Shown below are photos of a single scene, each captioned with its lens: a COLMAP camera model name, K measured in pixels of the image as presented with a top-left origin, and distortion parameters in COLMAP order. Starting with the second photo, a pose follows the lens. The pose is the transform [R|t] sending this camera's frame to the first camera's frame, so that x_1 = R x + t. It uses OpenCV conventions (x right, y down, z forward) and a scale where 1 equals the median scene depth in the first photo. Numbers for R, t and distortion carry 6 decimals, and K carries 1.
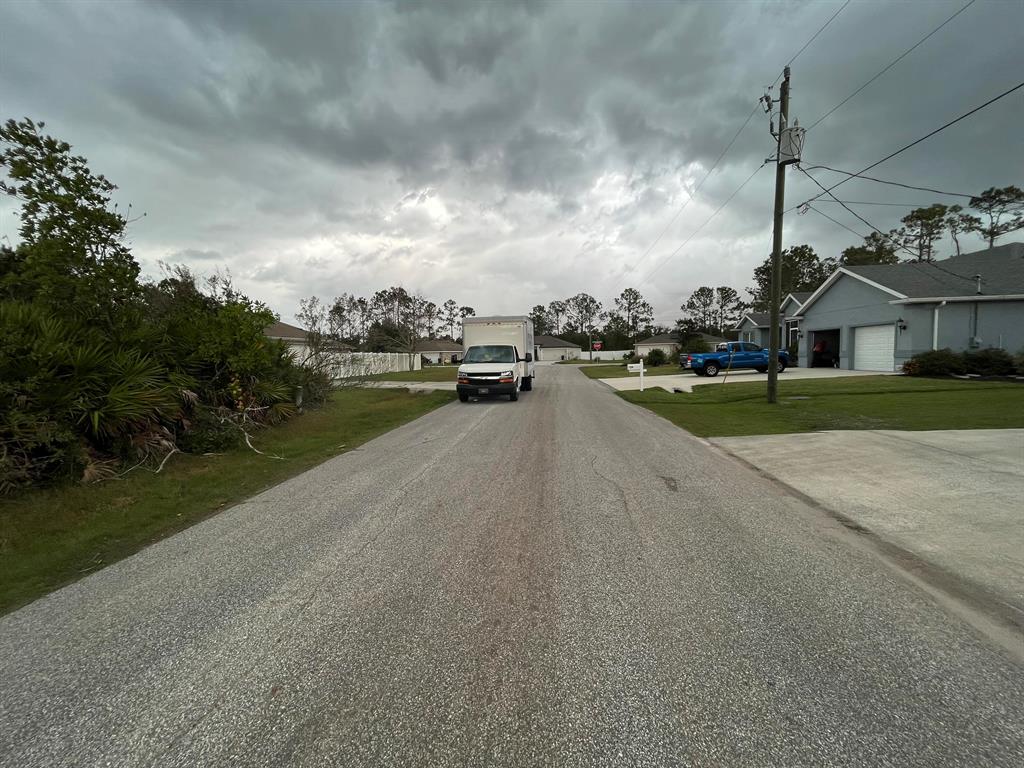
lens RADIAL K [[408.9, 0, 503.6], [0, 408.9, 396.2], [0, 0, 1]] dist [-0.000649, -0.000280]
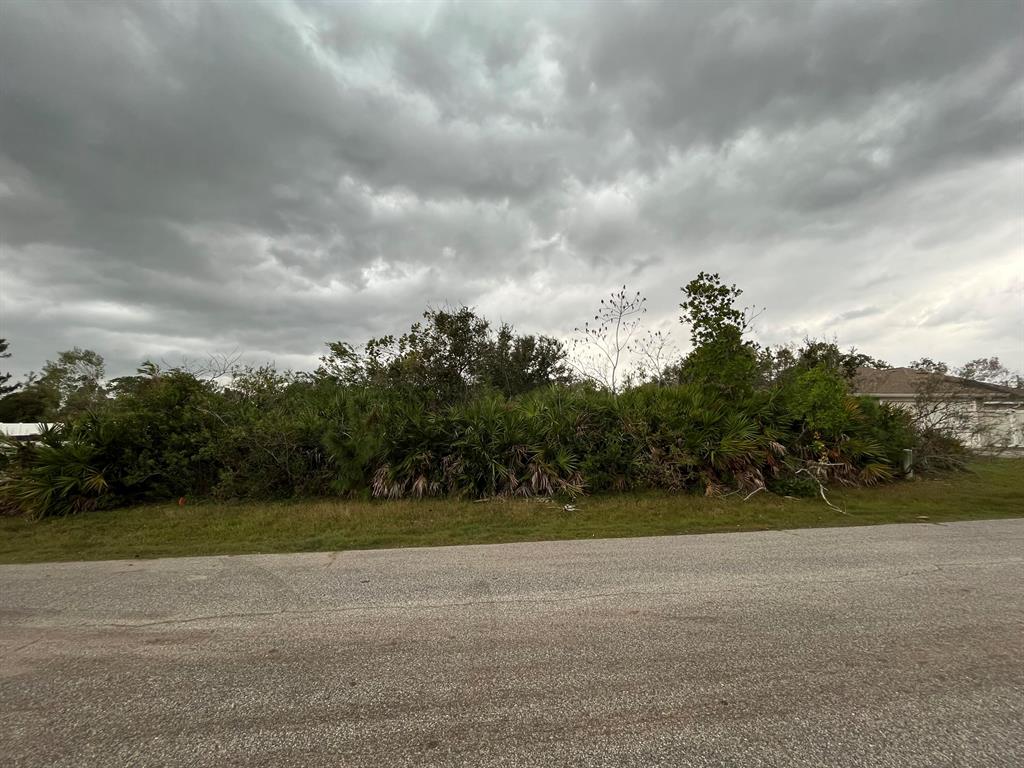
lens RADIAL K [[408.9, 0, 511.2], [0, 408.9, 368.8], [0, 0, 1]] dist [-0.000649, -0.000280]
pose [[0.223130, -0.113156, -0.968199, 0.318213], [-0.093276, 0.986203, -0.136757, 0.009088], [0.970316, 0.120825, 0.209497, -0.101006]]
